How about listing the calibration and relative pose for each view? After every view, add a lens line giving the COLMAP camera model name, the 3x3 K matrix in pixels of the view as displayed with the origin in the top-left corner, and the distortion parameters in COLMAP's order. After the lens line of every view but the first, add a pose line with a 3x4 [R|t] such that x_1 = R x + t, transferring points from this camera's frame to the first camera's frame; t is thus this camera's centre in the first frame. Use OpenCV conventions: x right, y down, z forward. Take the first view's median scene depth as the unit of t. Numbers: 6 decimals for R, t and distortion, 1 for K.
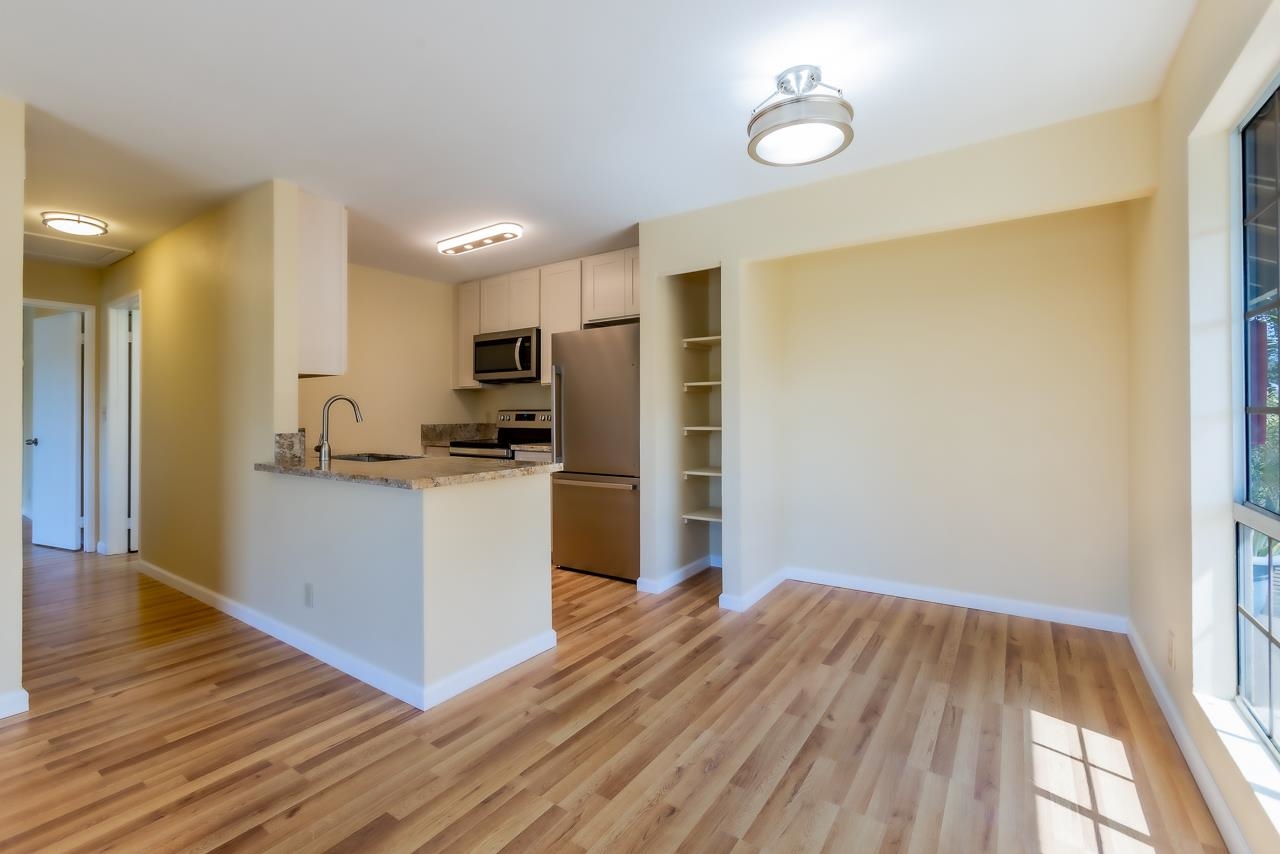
lens RADIAL K [[539.2, 0, 607.1], [0, 539.2, 406.2], [0, 0, 1]] dist [-0.002422, -0.000259]
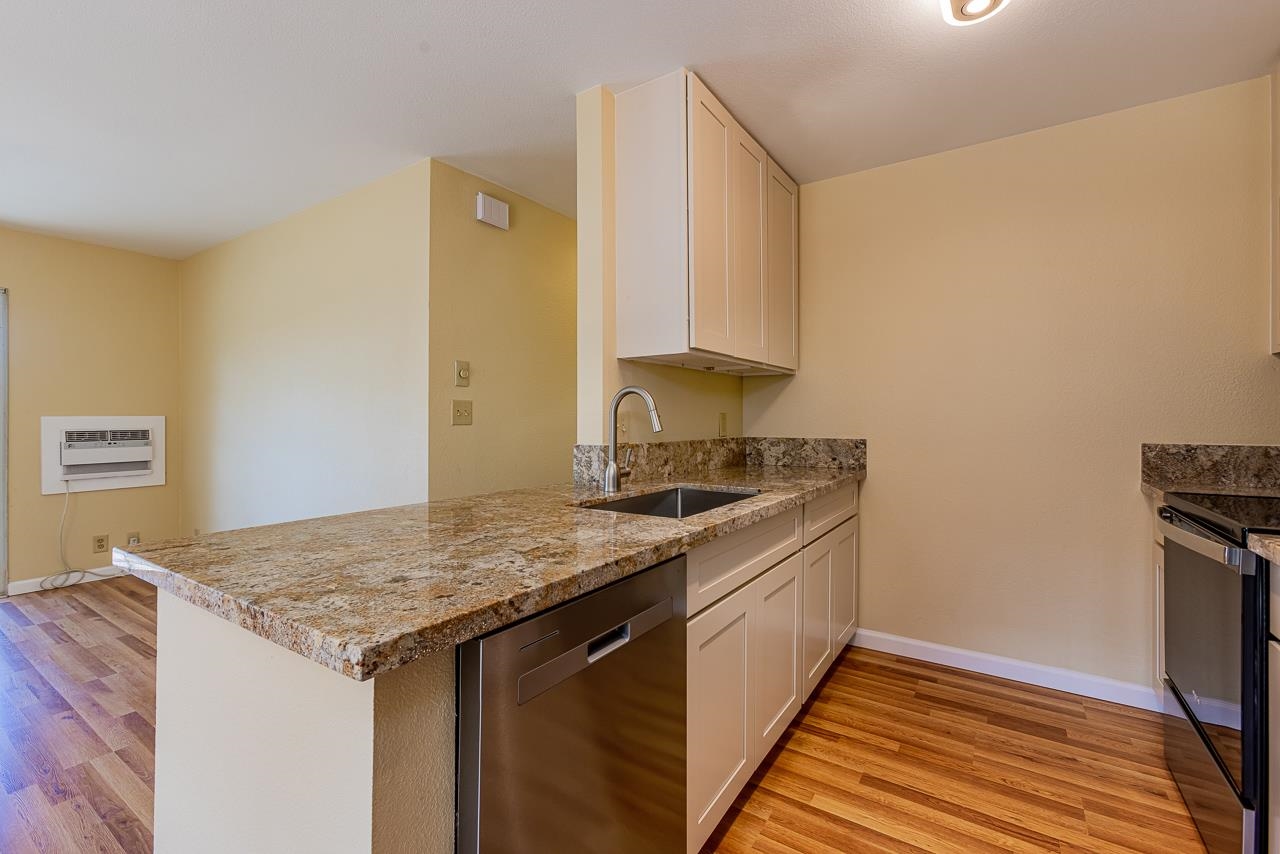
lens RADIAL K [[564.3, 0, 630.7], [0, 564.3, 421.5], [0, 0, 1]] dist [-0.001676, 0.007902]
pose [[0.040538, 0.015068, -0.999064, 0.123938], [0.013794, 0.999783, 0.015639, 0.005648], [0.999083, -0.014415, 0.040321, 0.804485]]
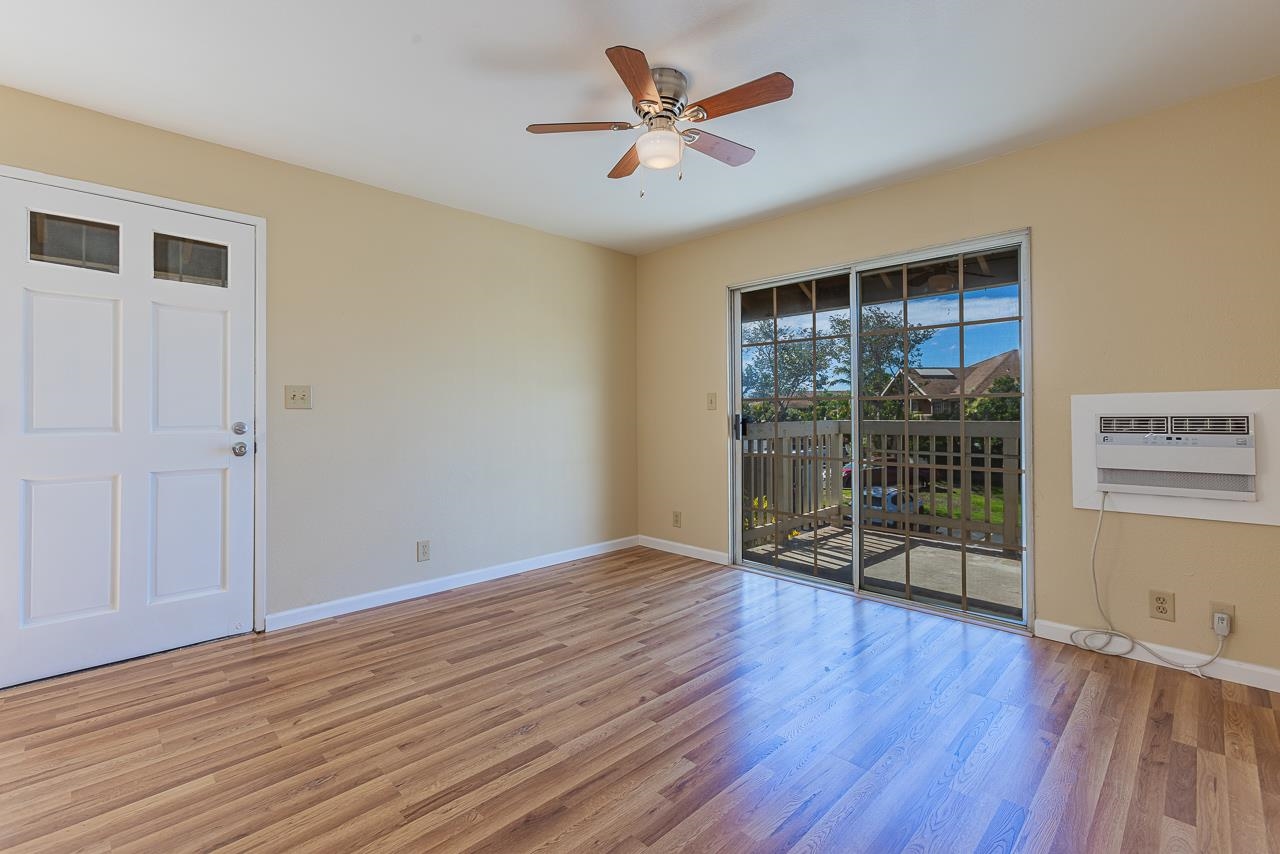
lens RADIAL K [[563.9, 0, 632.9], [0, 563.9, 407.2], [0, 0, 1]] dist [-0.002839, -0.000287]
pose [[-0.985131, 0.013409, 0.171281, -0.496430], [0.008096, 0.999465, -0.031680, 0.030259], [-0.171614, -0.029822, -0.984713, 0.584325]]
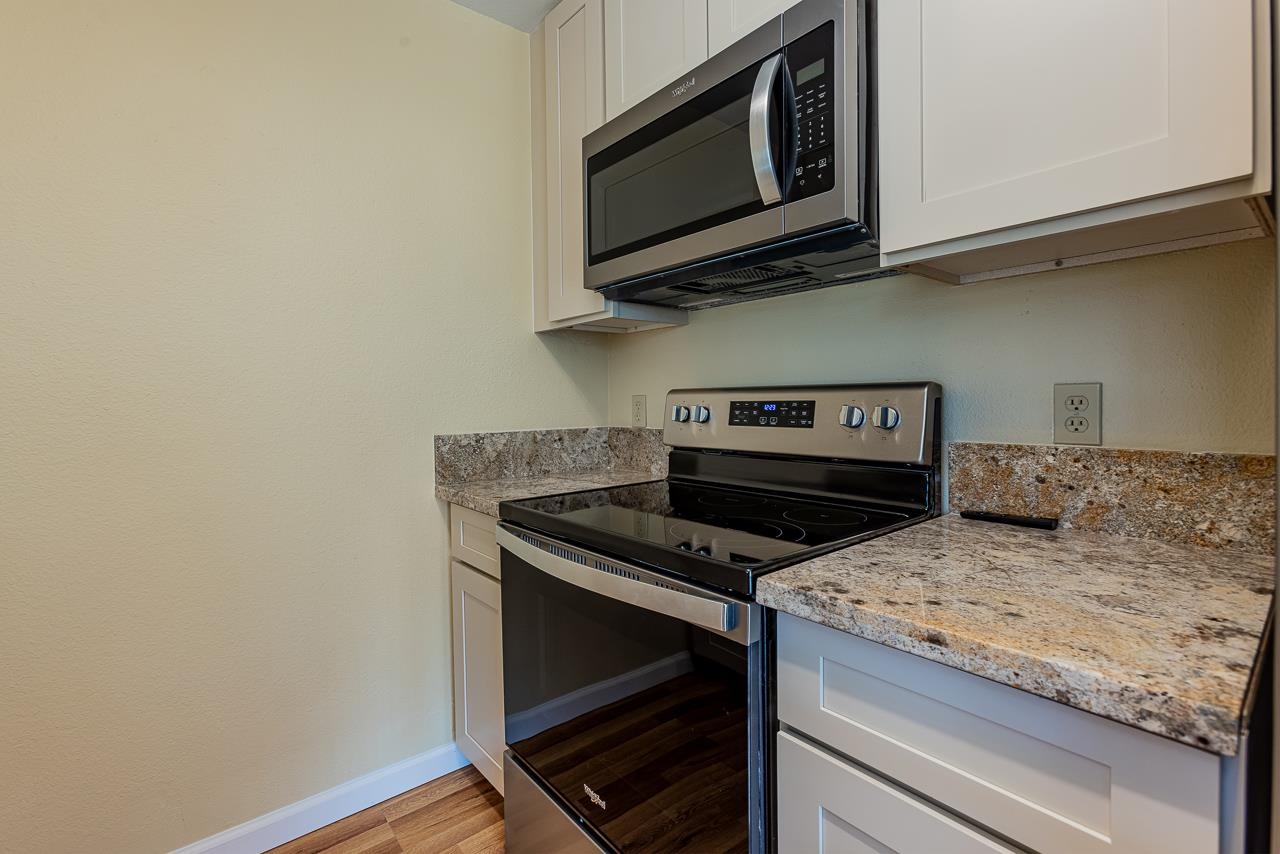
lens RADIAL K [[564.3, 0, 630.7], [0, 564.3, 421.5], [0, 0, 1]] dist [-0.001676, 0.007902]
pose [[0.970743, 0.003214, -0.240099, -0.209246], [0.010389, 0.998412, 0.055370, 0.011206], [0.239896, -0.056245, 0.969168, 0.976387]]
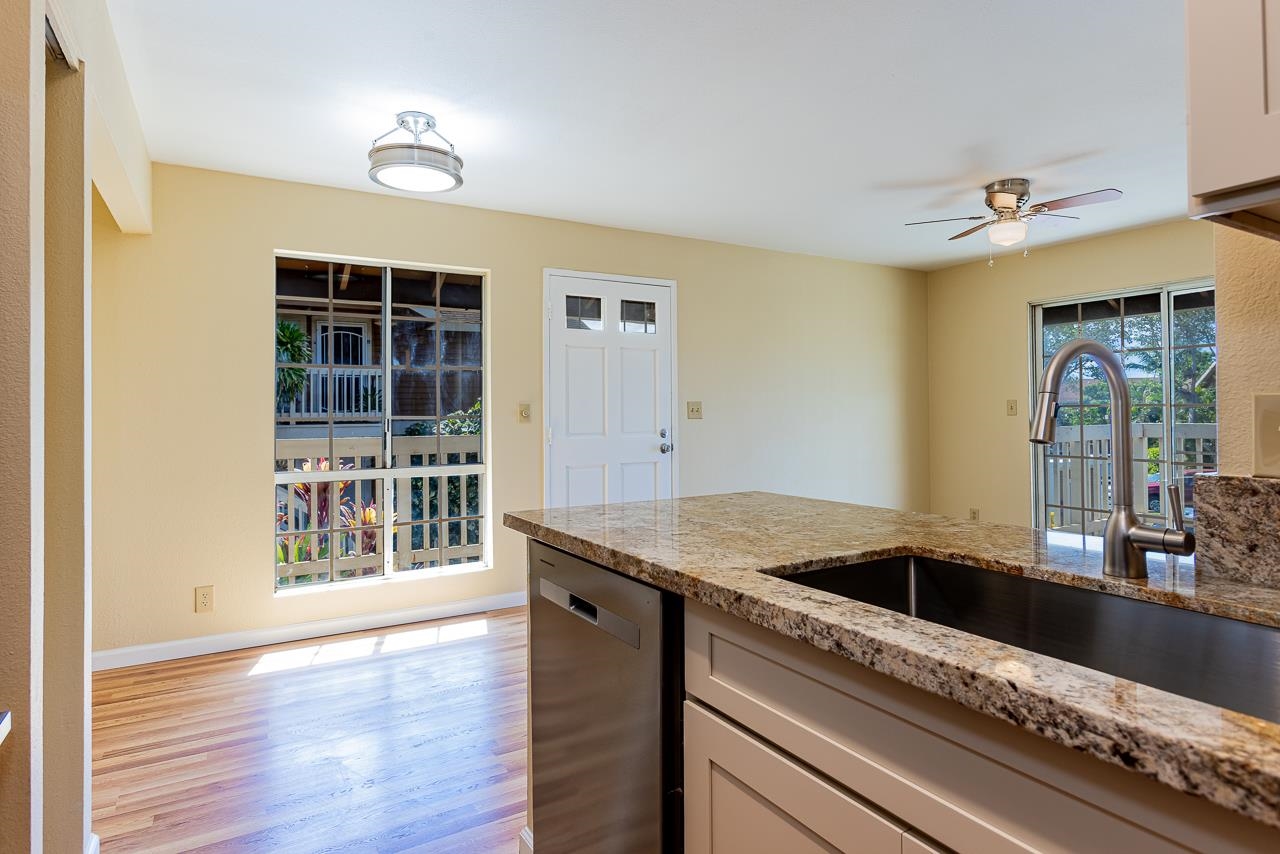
lens RADIAL K [[726.4, 0, 644.4], [0, 726.4, 405.8], [0, 0, 1]] dist [0.015593, 0.000609]
pose [[-0.920145, 0.016902, 0.391213, -0.353180], [0.007195, 0.999629, -0.026266, 0.015103], [-0.391512, -0.021354, -0.919925, 1.173805]]
